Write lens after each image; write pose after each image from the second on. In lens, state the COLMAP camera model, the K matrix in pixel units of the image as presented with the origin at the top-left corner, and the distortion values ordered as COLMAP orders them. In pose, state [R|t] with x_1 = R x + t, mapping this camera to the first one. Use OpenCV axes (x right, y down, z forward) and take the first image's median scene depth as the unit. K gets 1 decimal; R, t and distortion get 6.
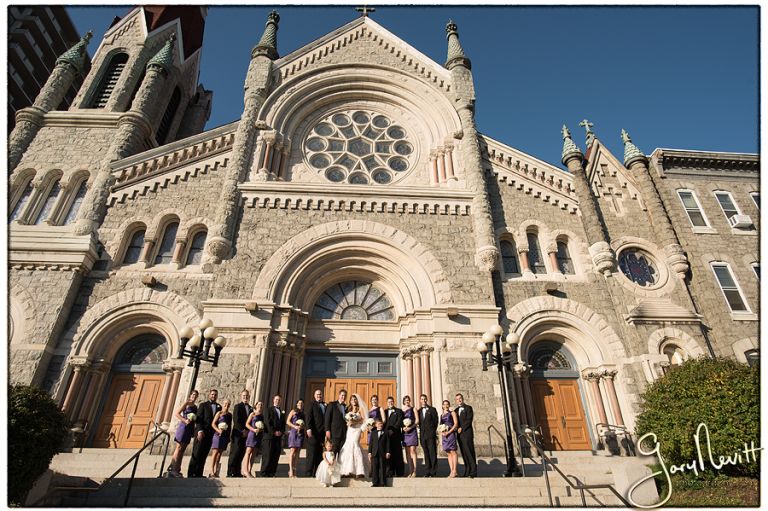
lens RADIAL K [[430.7, 0, 384.6], [0, 430.7, 251.1], [0, 0, 1]] dist [-0.020679, -0.000422]
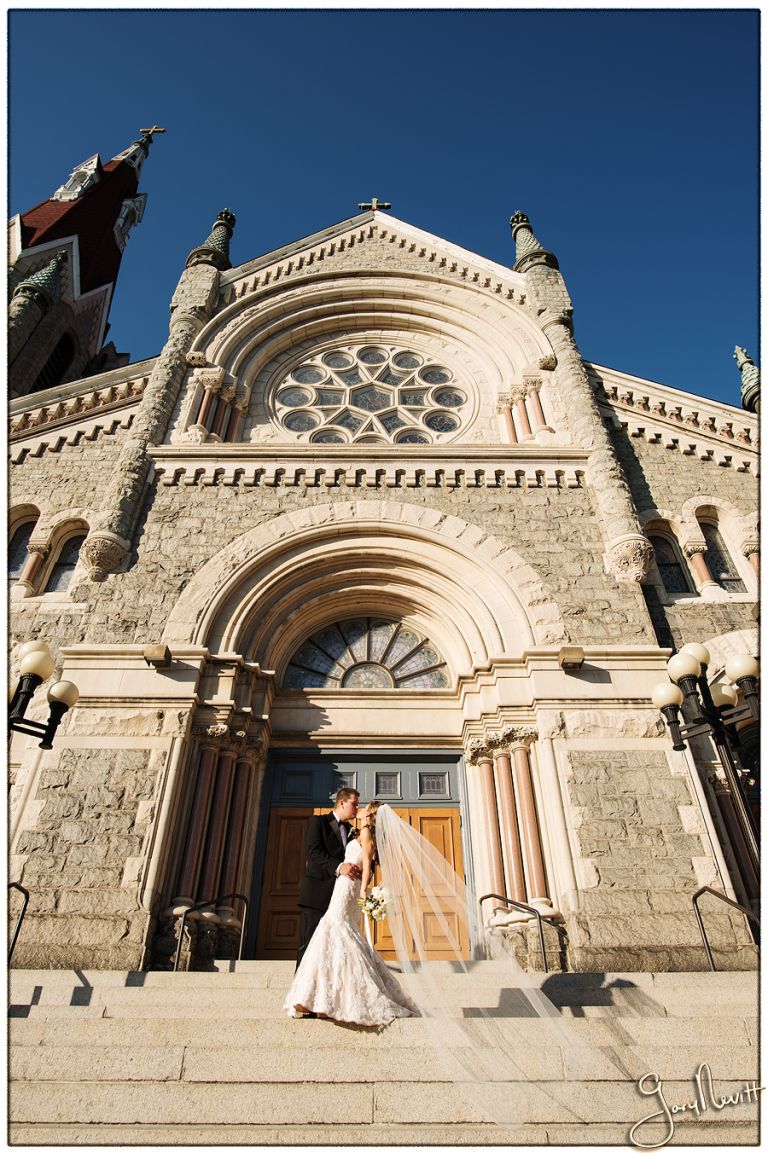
lens RADIAL K [[646.6, 0, 382.7], [0, 646.6, 581.8], [0, 0, 1]] dist [-0.020679, -0.000422]
pose [[0.998398, -0.033894, -0.045302, -0.015012], [0.027327, 0.989995, -0.138432, 0.133472], [0.049541, 0.136972, 0.989335, 0.233964]]
